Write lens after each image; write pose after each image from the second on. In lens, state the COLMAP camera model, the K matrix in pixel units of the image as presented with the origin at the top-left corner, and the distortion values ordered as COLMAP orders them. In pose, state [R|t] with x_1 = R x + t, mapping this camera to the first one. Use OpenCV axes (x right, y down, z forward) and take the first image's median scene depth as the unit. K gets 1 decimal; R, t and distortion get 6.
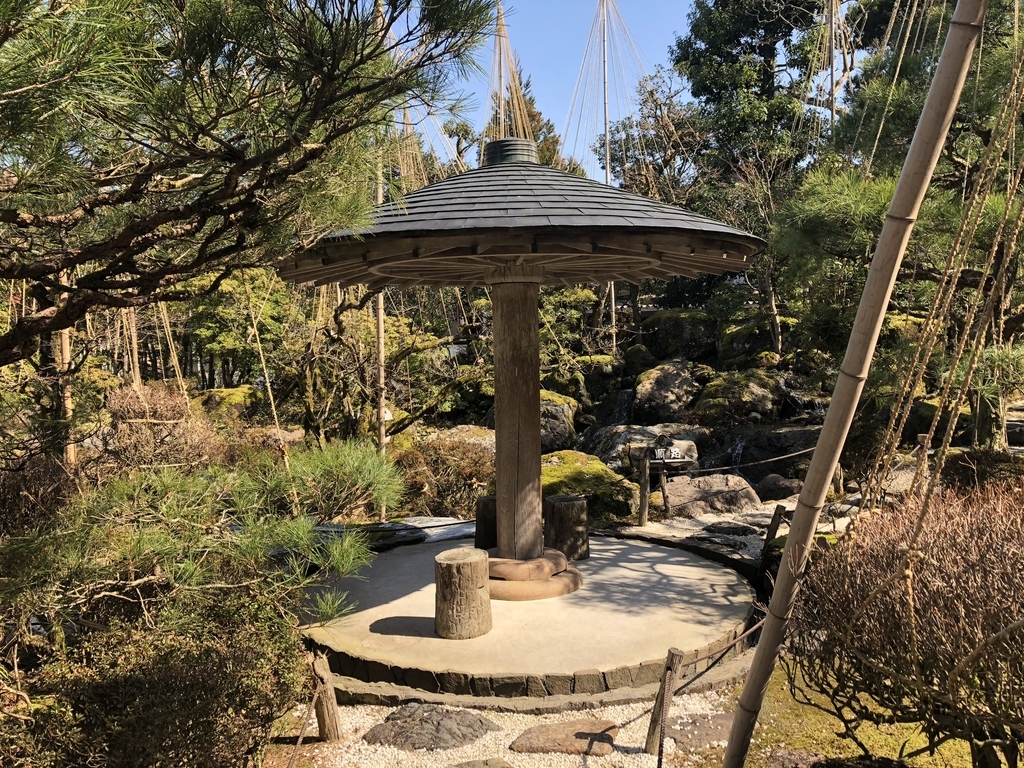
lens RADIAL K [[841.2, 0, 516.3], [0, 841.2, 380.4], [0, 0, 1]] dist [0.132658, -0.001101]
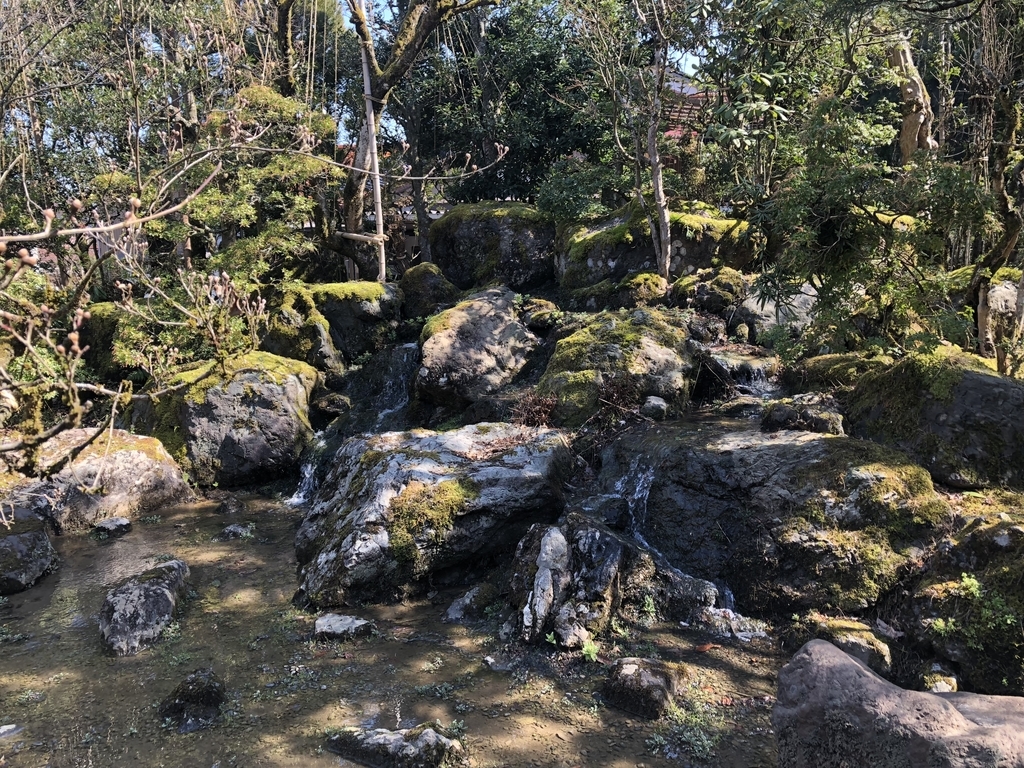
lens RADIAL K [[841.2, 0, 512.8], [0, 841.2, 381.9], [0, 0, 1]] dist [0.132658, -0.001101]
pose [[0.971347, -0.040088, 0.234261, 0.072785], [0.017778, 0.995166, 0.096580, -0.018382], [-0.237000, -0.089648, 0.967365, 0.474657]]
